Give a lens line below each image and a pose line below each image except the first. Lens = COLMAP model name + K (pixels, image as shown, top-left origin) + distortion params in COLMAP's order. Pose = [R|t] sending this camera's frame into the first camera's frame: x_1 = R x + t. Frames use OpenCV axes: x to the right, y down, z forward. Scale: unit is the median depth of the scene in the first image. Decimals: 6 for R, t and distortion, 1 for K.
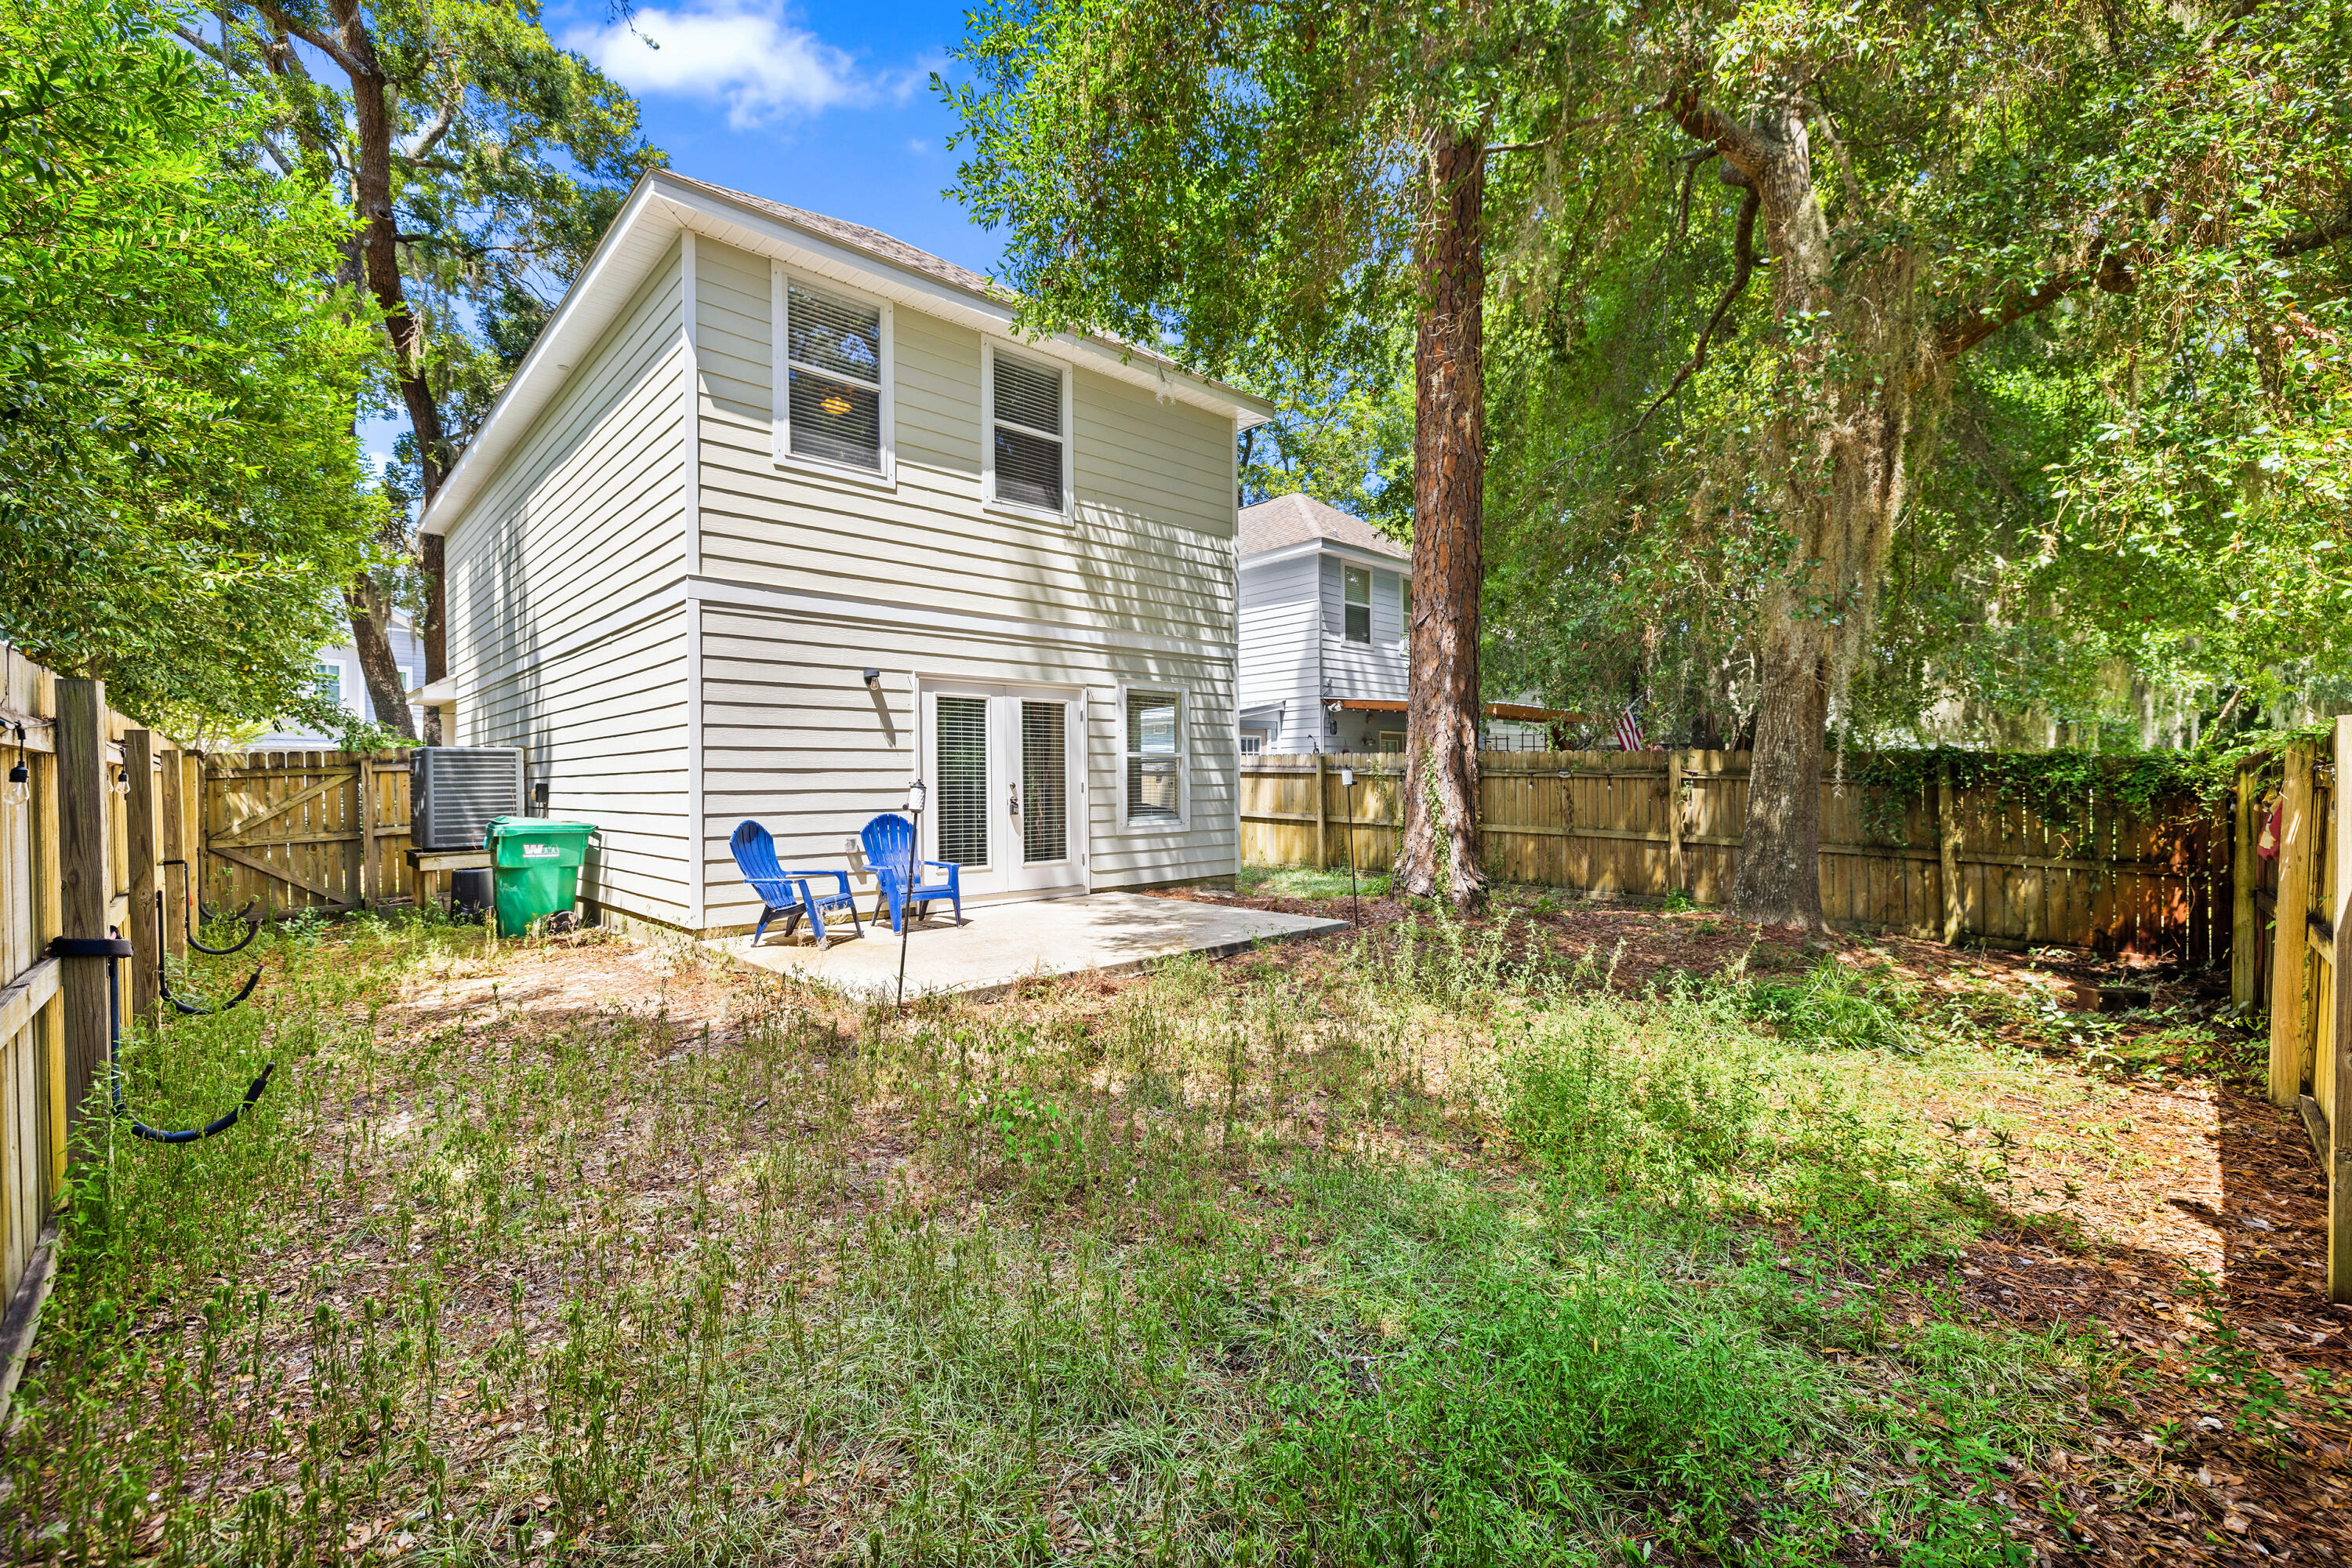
lens RADIAL K [[992.1, 0, 1176.0], [0, 992.1, 784.0], [0, 0, 1]] dist [0.002670, 0.000229]
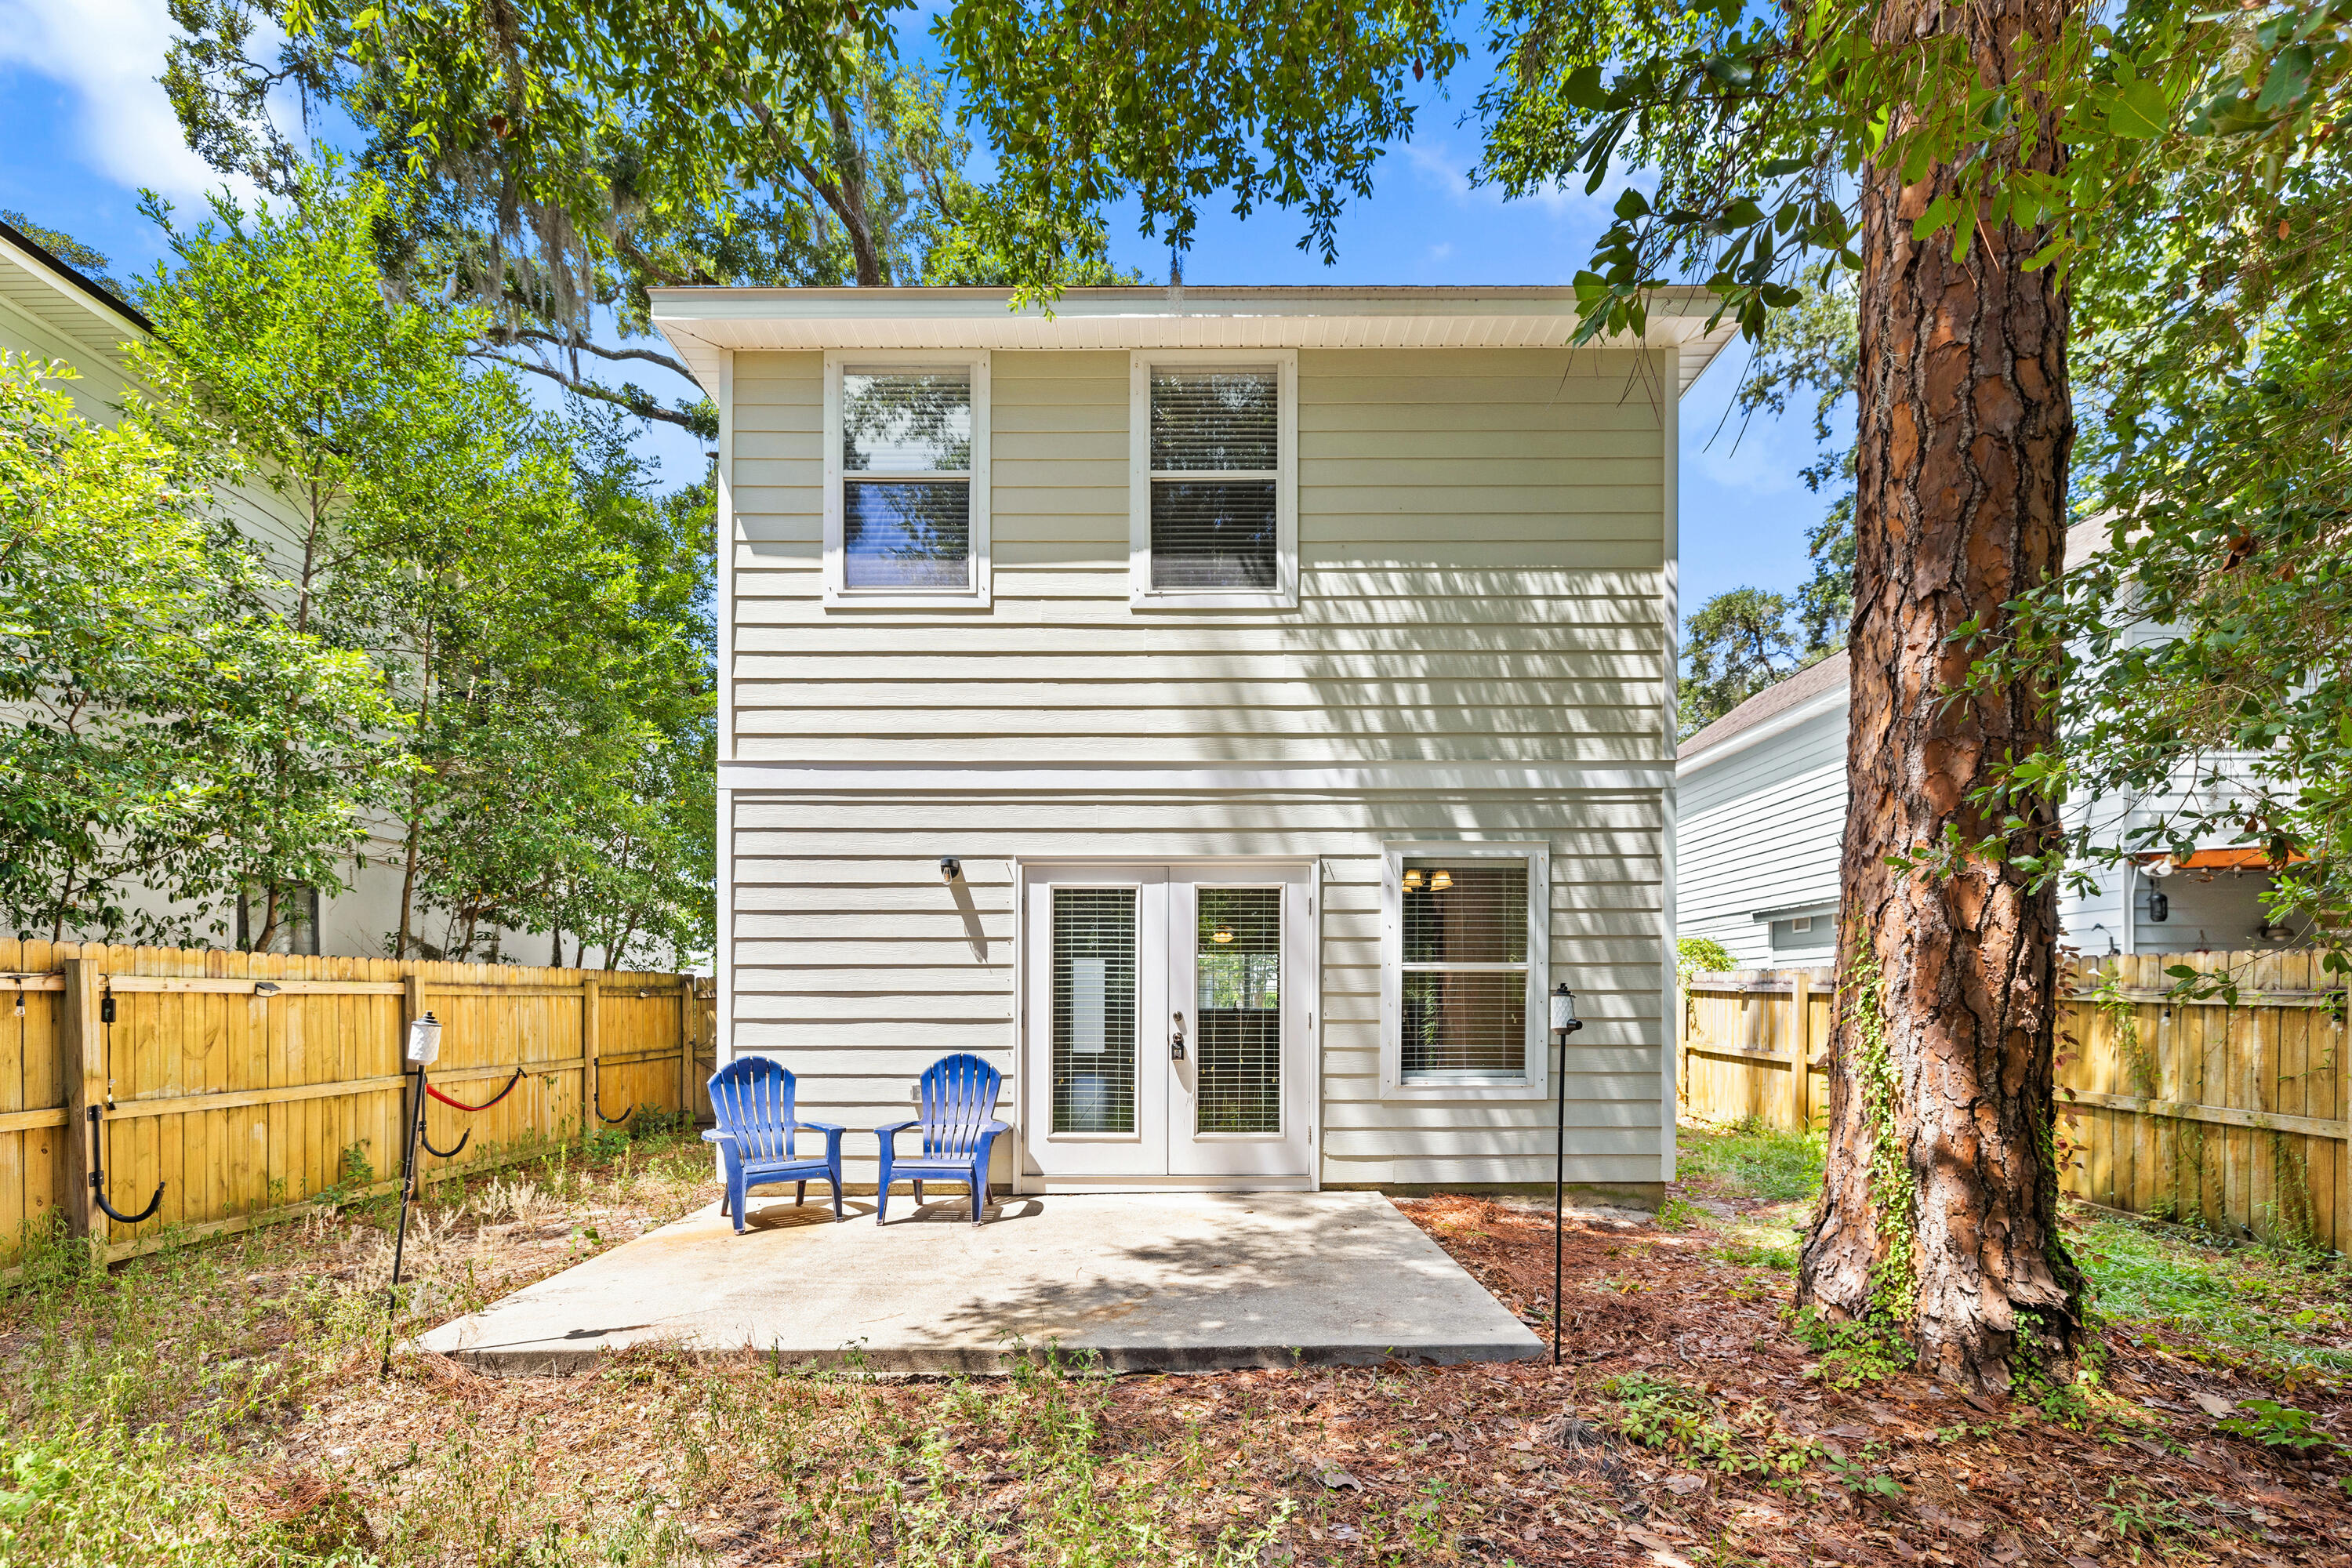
lens RADIAL K [[1071.1, 0, 1178.0], [0, 1071.1, 1007.2], [0, 0, 1]] dist [0.000448, 0.000051]
pose [[0.730538, 0.011216, -0.682780, 0.322481], [-0.008226, 0.999937, 0.007625, -0.009808], [0.682822, 0.000046, 0.730584, 0.468615]]
